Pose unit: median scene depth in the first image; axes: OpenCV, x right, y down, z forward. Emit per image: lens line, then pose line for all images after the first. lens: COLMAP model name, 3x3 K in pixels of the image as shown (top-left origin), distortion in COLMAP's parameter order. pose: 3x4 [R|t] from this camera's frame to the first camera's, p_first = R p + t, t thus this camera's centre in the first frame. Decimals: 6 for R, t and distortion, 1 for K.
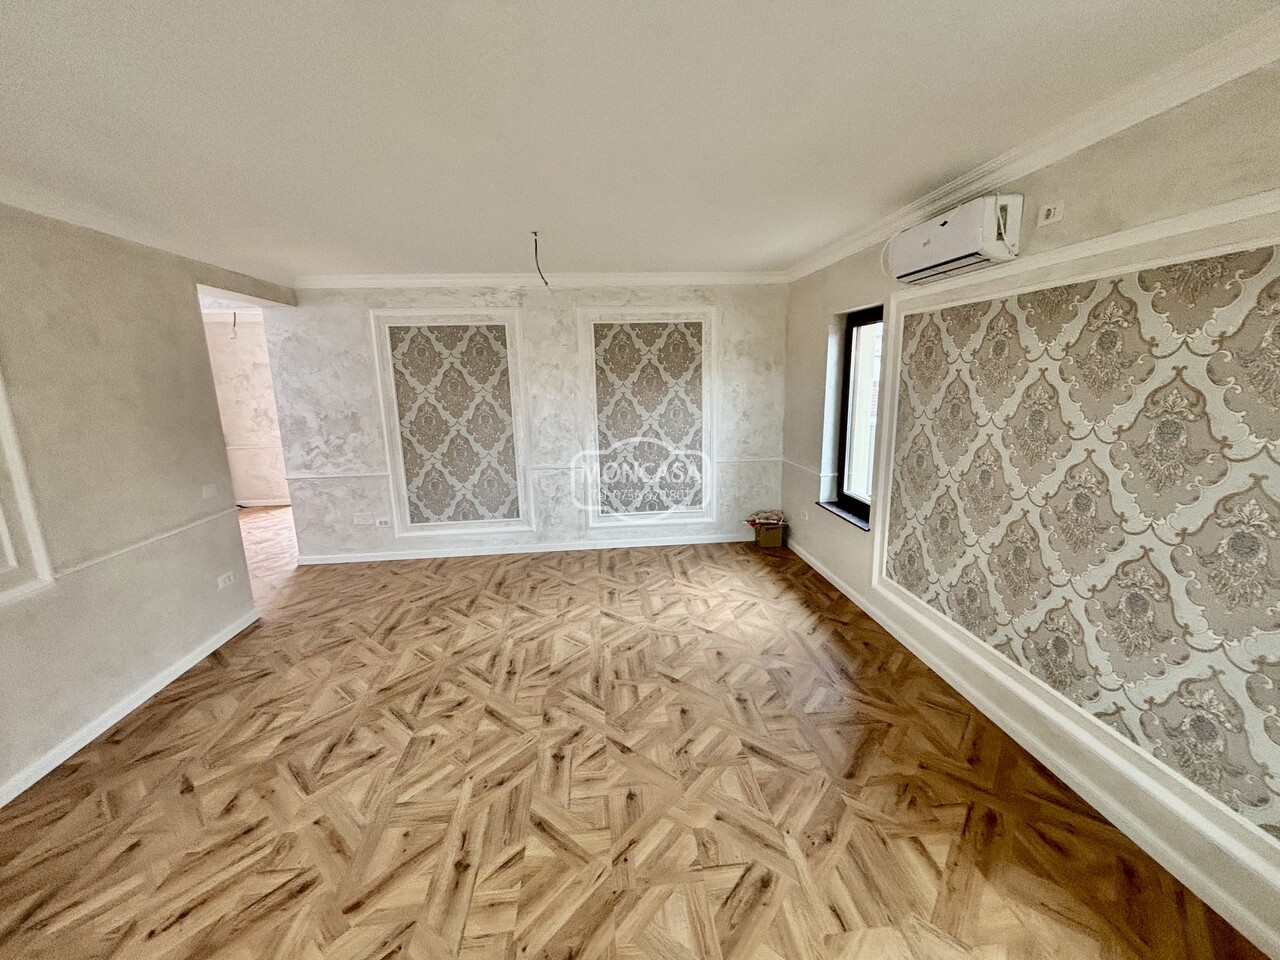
lens RADIAL K [[512.7, 0, 639.2], [0, 512.7, 477.9], [0, 0, 1]] dist [0.003576, -0.000355]
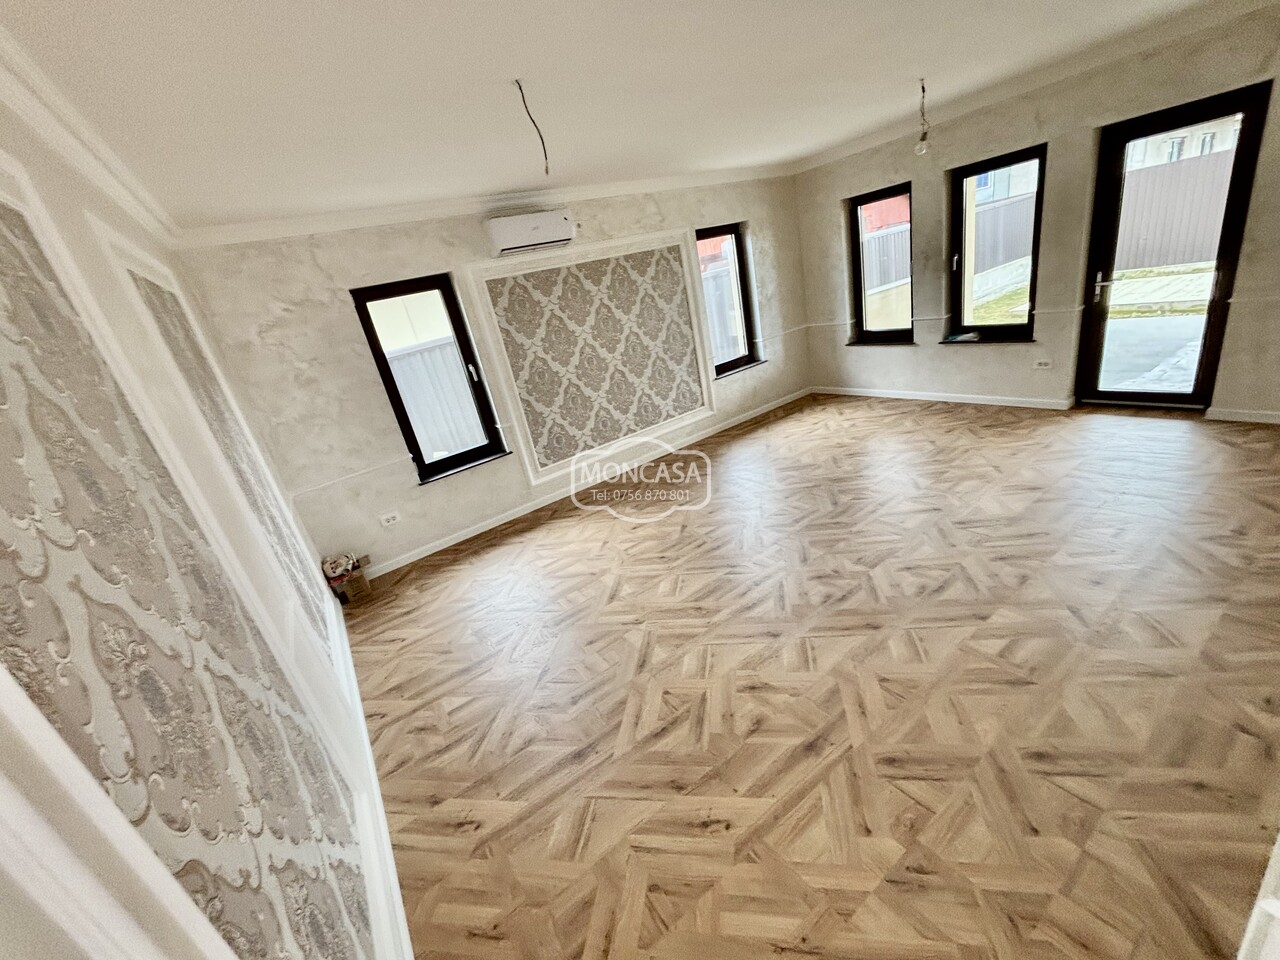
lens RADIAL K [[515.7, 0, 640.0], [0, 515.7, 480.0], [0, 0, 1]] dist [-0.001400, -0.000061]
pose [[-0.465368, -0.204199, 0.861240, -0.675753], [0.375799, 0.835386, 0.401131, -0.192251], [-0.801379, 0.510327, -0.312024, 0.976694]]
